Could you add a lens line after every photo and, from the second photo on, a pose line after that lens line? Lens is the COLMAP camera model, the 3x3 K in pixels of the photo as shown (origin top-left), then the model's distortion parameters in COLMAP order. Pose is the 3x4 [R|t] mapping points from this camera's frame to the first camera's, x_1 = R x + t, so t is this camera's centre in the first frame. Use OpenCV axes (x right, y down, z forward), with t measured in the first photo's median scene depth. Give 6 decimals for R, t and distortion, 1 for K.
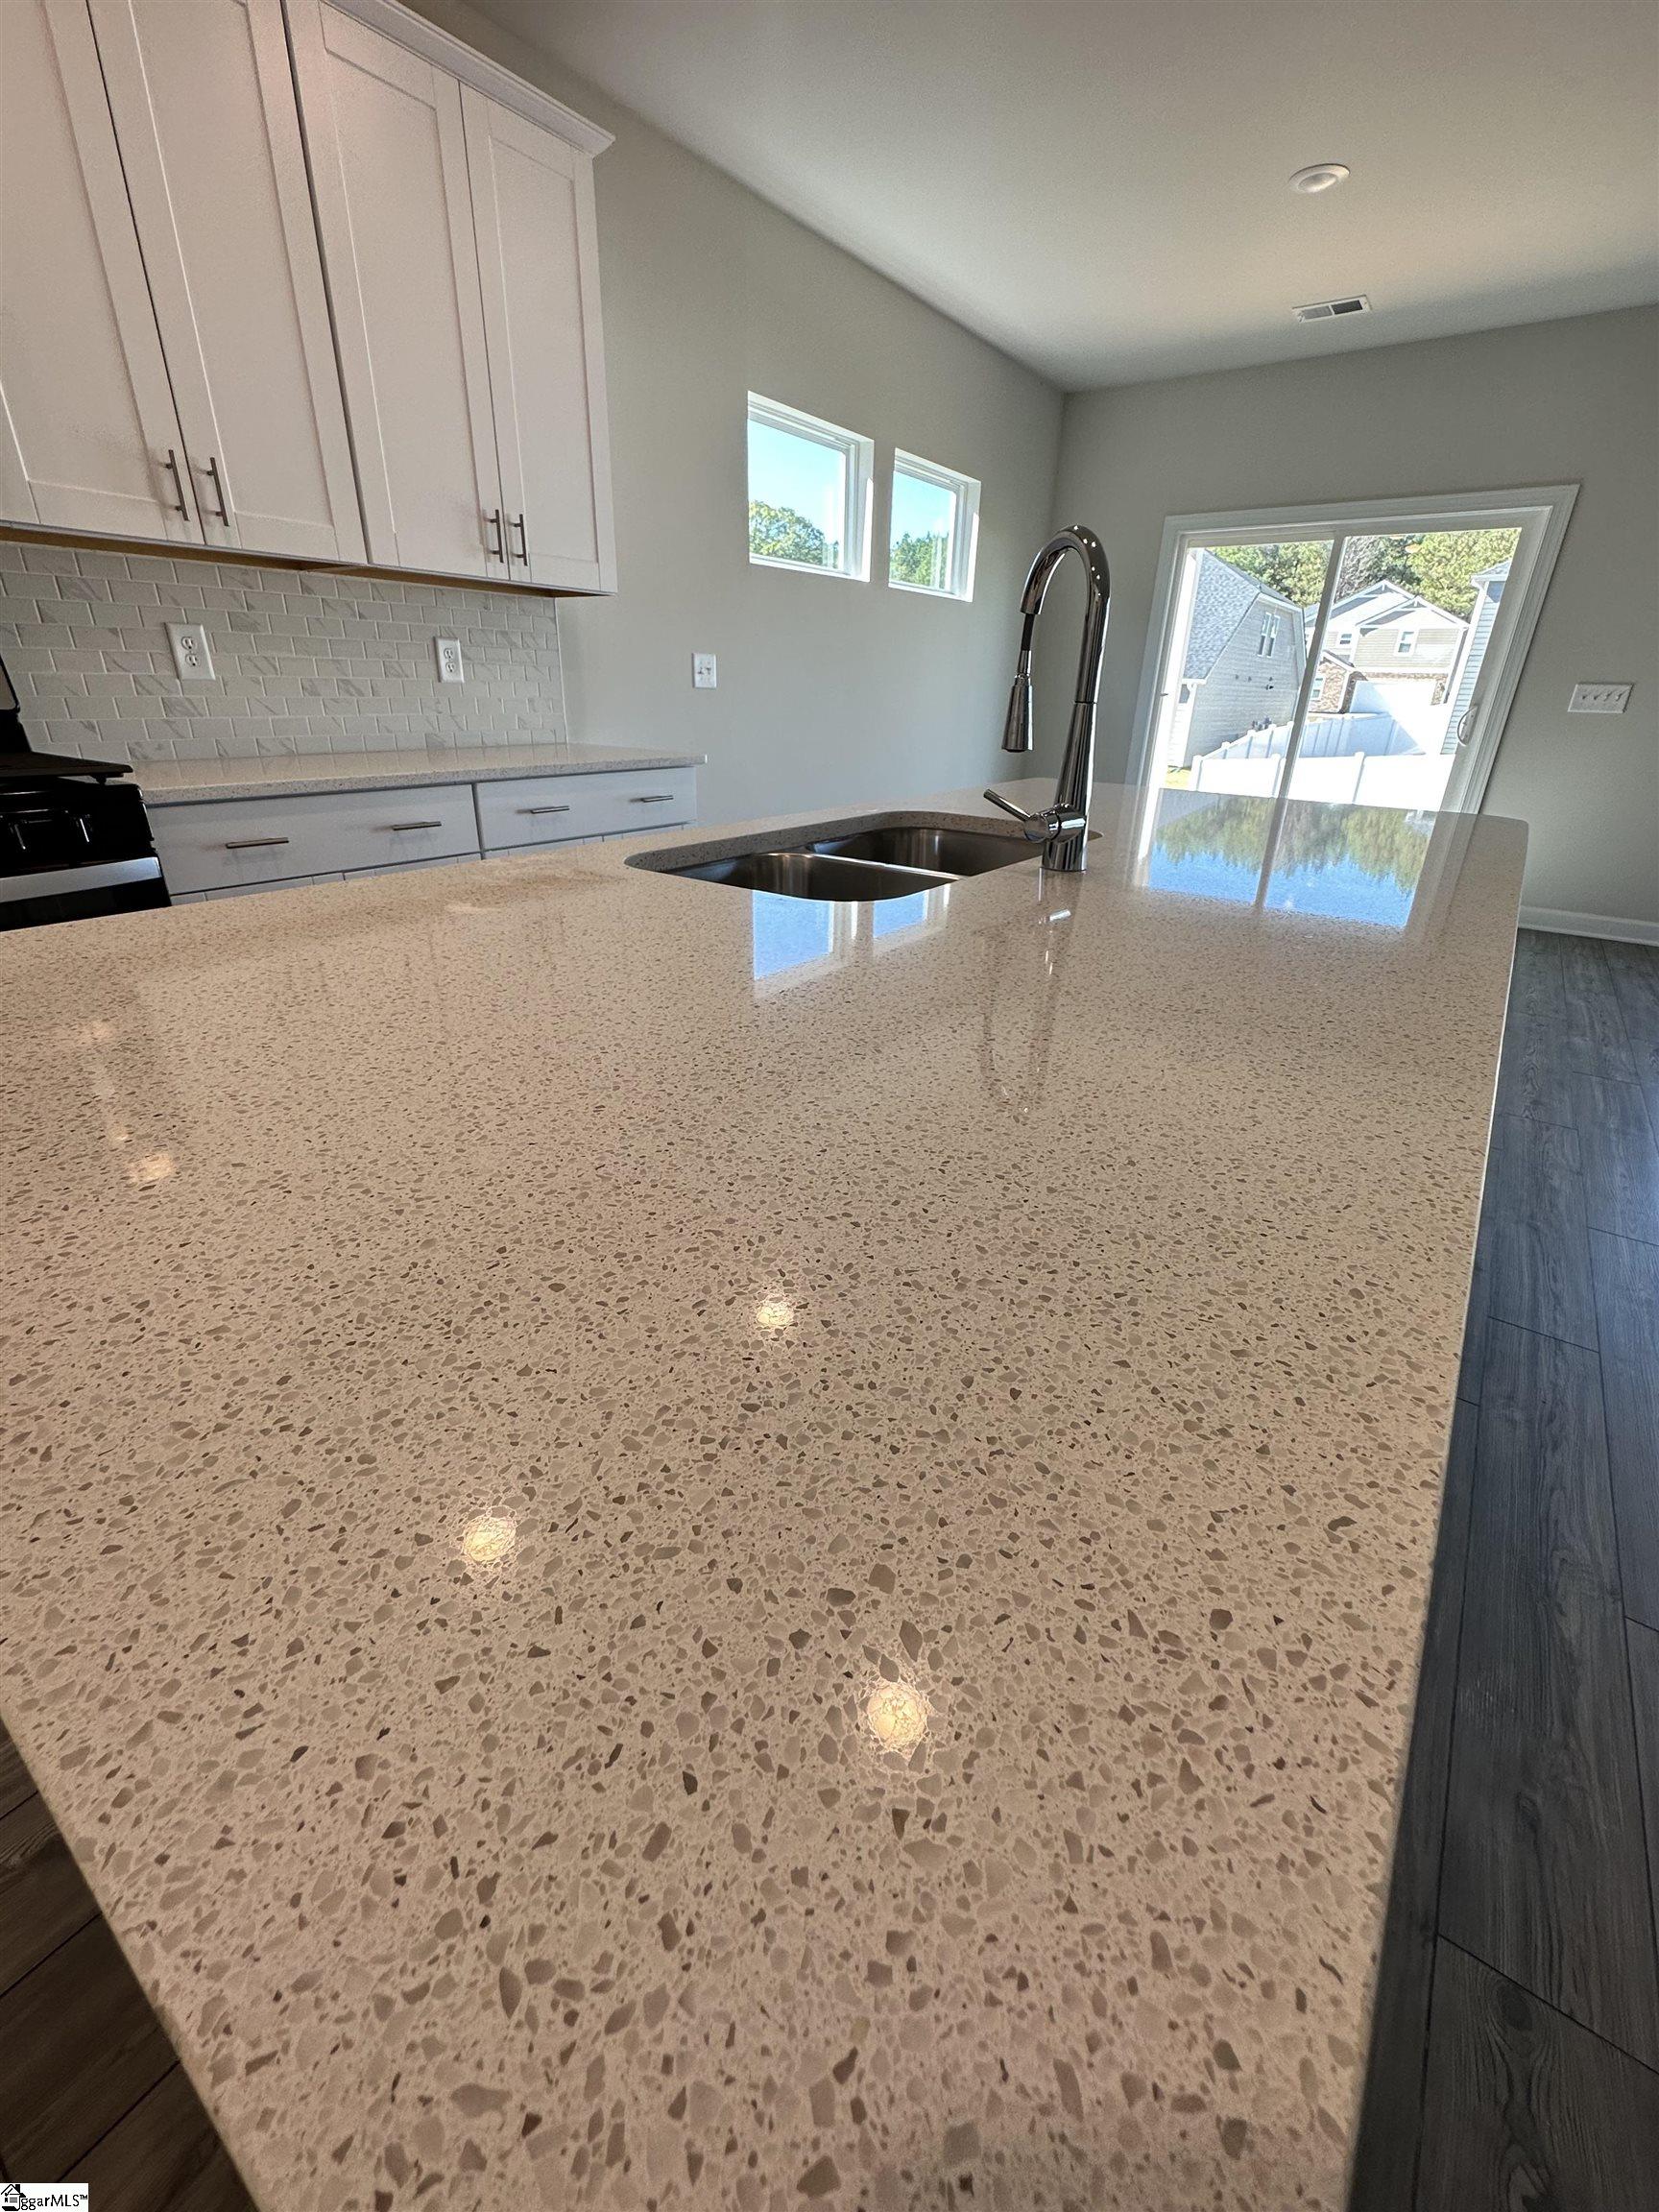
lens RADIAL K [[906.8, 0, 829.5], [0, 906.8, 1106.0], [0, 0, 1]] dist [-0.007331, 0.000106]
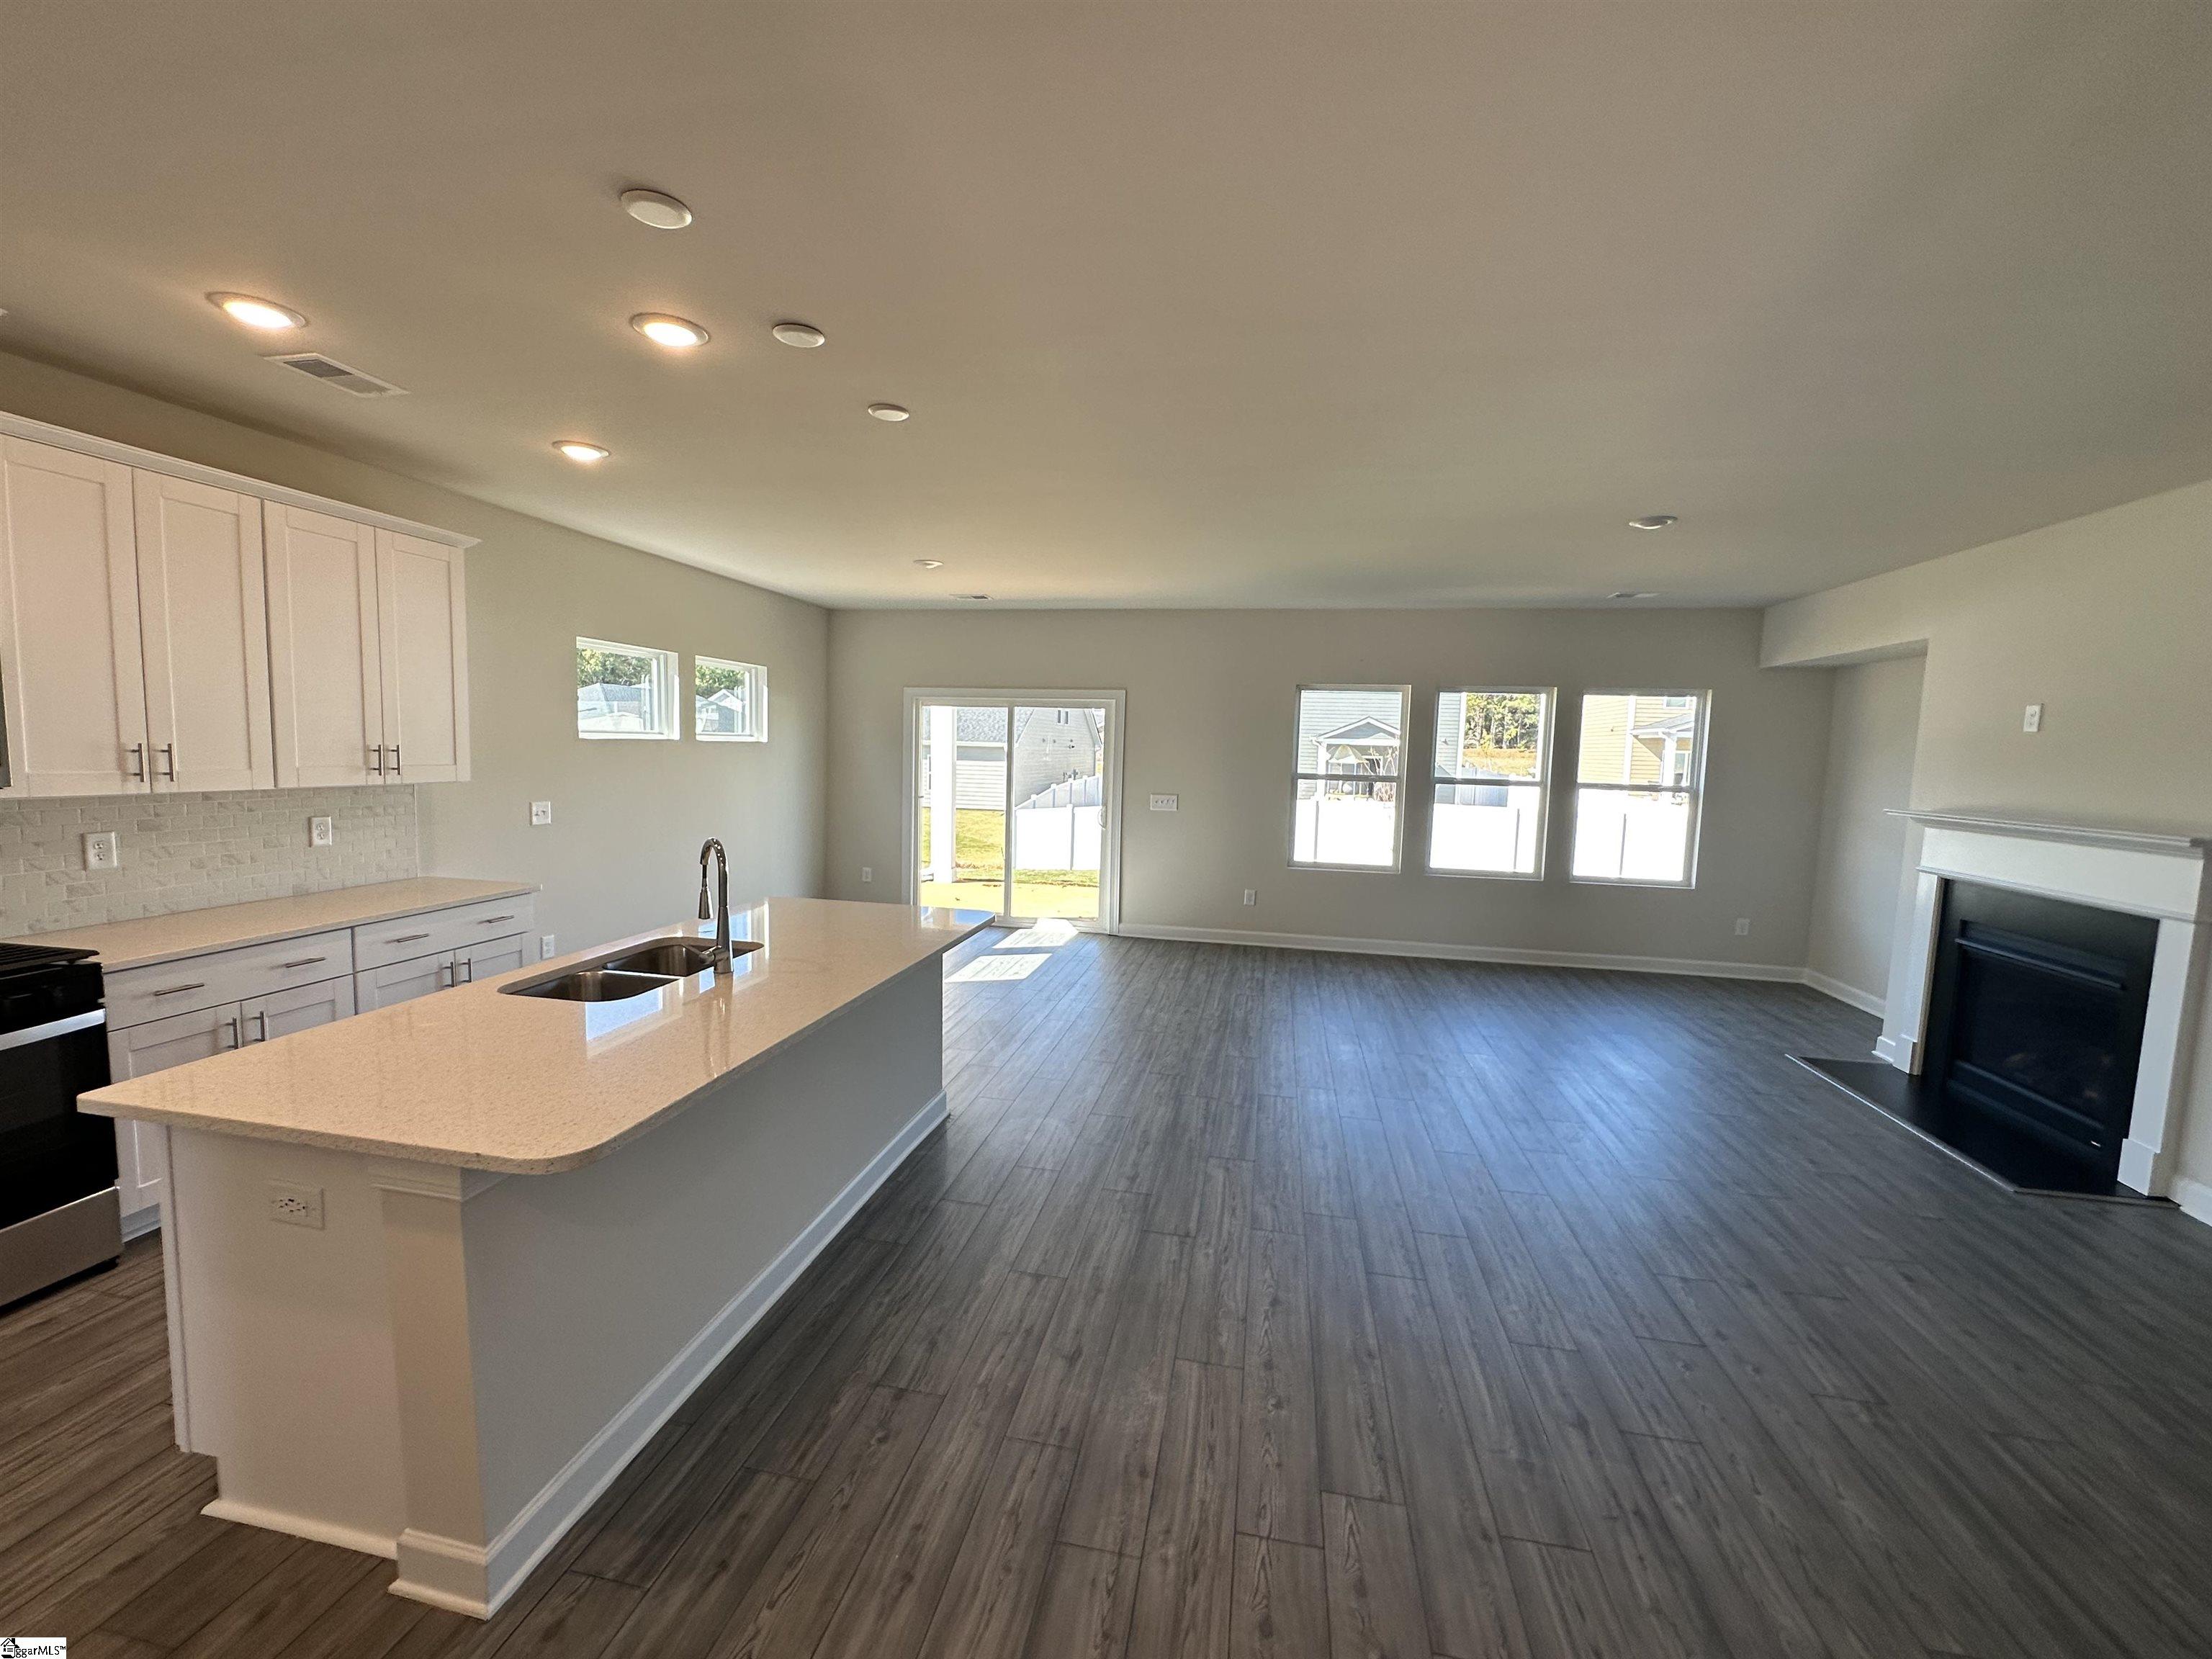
lens RADIAL K [[906.8, 0, 1106.0], [0, 906.8, 829.5], [0, 0, 1]] dist [-0.007331, 0.000106]
pose [[0.908106, -0.038393, 0.416977, 0.092921], [0.171486, 0.942552, -0.286684, 0.102650], [-0.382016, 0.331845, 0.862521, -0.687574]]
